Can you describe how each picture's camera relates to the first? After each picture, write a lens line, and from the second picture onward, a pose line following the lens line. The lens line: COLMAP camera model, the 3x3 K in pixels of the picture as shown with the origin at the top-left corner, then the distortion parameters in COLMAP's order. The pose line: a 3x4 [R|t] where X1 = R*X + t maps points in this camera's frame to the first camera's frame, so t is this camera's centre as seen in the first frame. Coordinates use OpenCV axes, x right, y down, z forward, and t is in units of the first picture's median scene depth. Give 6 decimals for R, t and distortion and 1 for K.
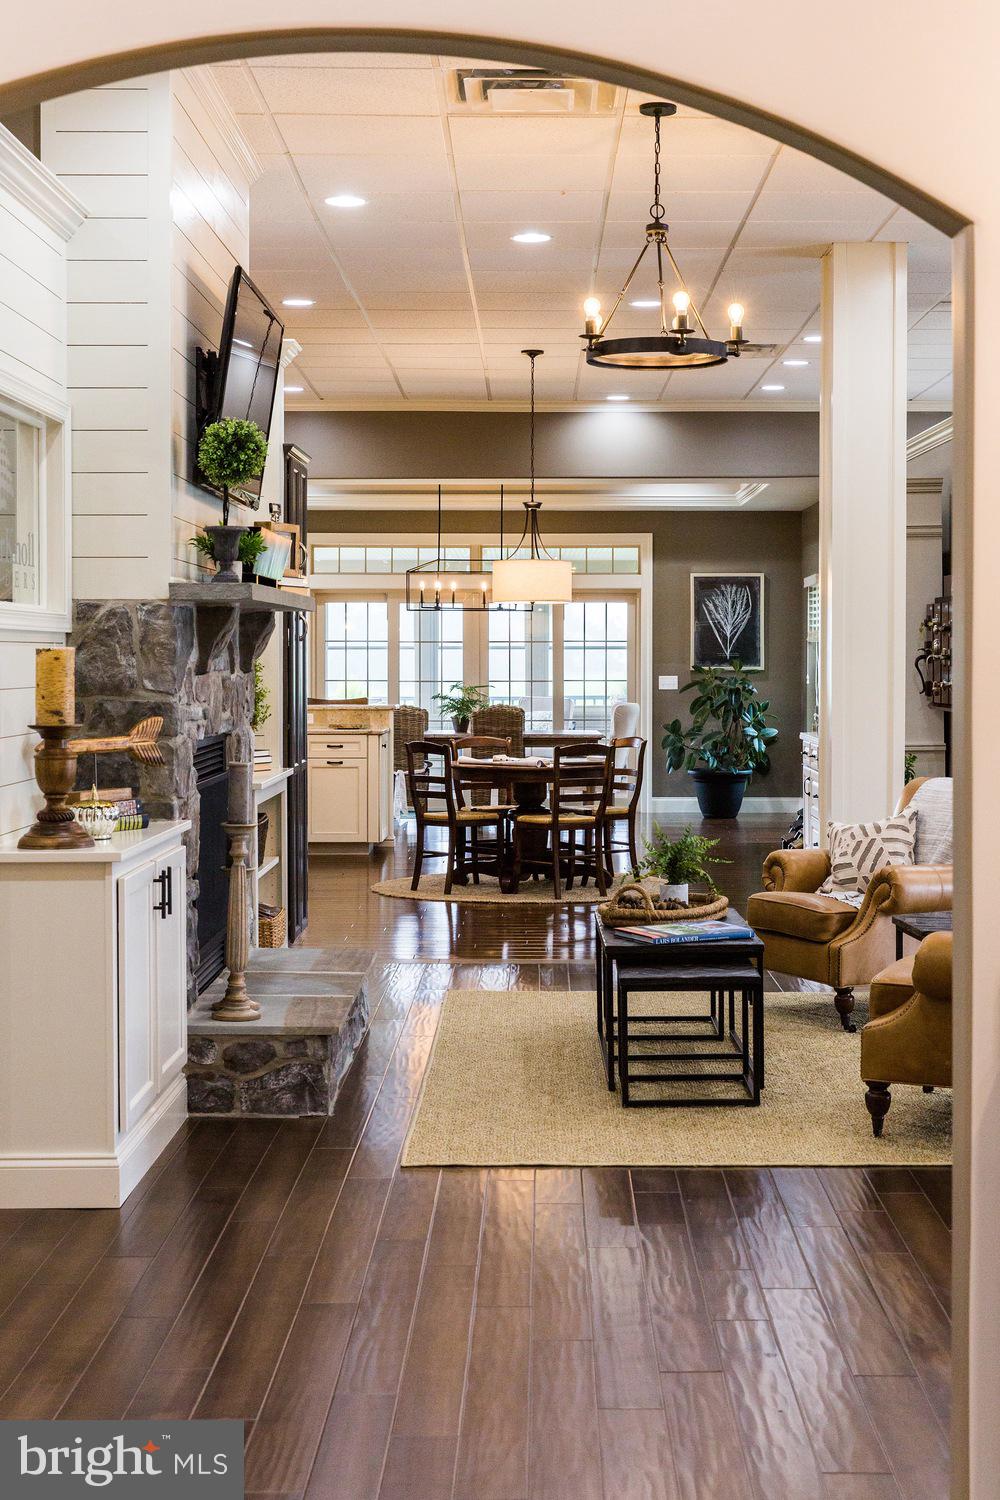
lens RADIAL K [[2225.5, 0, 505.2], [0, 2225.5, 734.8], [0, 0, 1]] dist [0.037430, 0.000000]
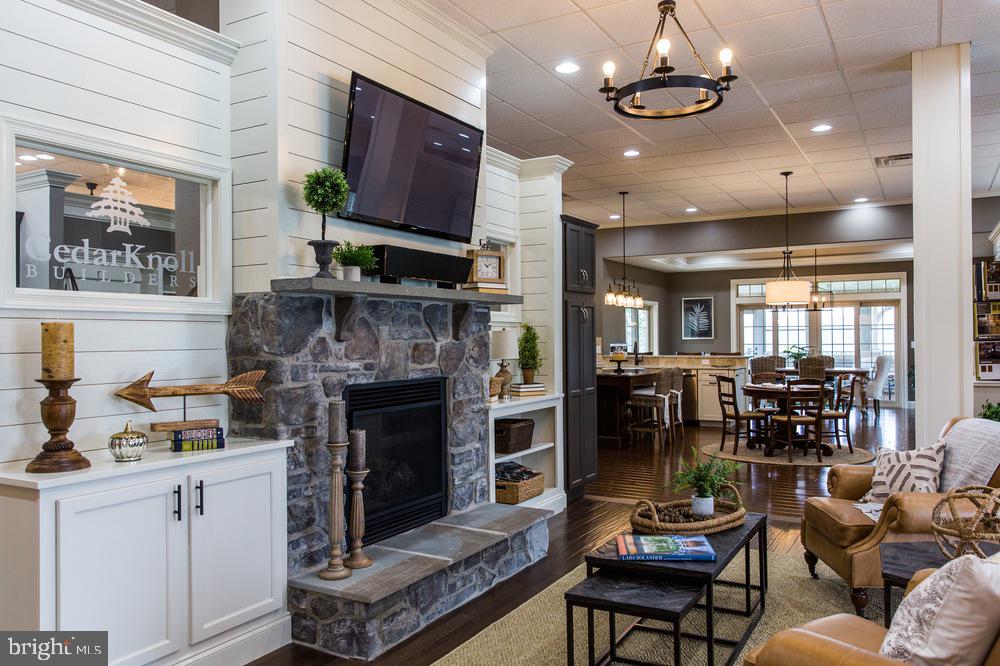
lens RADIAL K [[749.9, 0, 500.3], [0, 749.9, 339.3], [0, 0, 1]] dist [-0.001395, 0.002737]
pose [[0.872226, -0.006645, -0.489058, 0.172585], [-0.008799, 0.999533, -0.029273, -0.011846], [0.489024, 0.029836, 0.871760, 0.492587]]
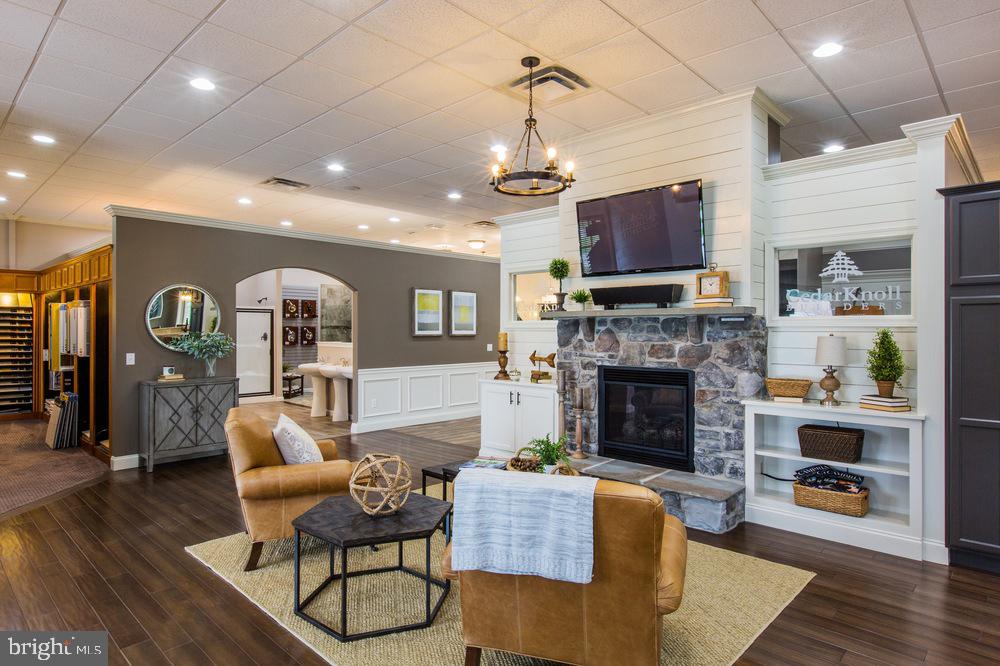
lens RADIAL K [[572.6, 0, 499.8], [0, 572.6, 339.2], [0, 0, 1]] dist [-0.002612, 0.000423]
pose [[-0.673352, 0.021127, -0.739021, 0.411390], [-0.022224, 0.998561, 0.048796, -0.053770], [0.738988, 0.049281, -0.671913, 1.184124]]
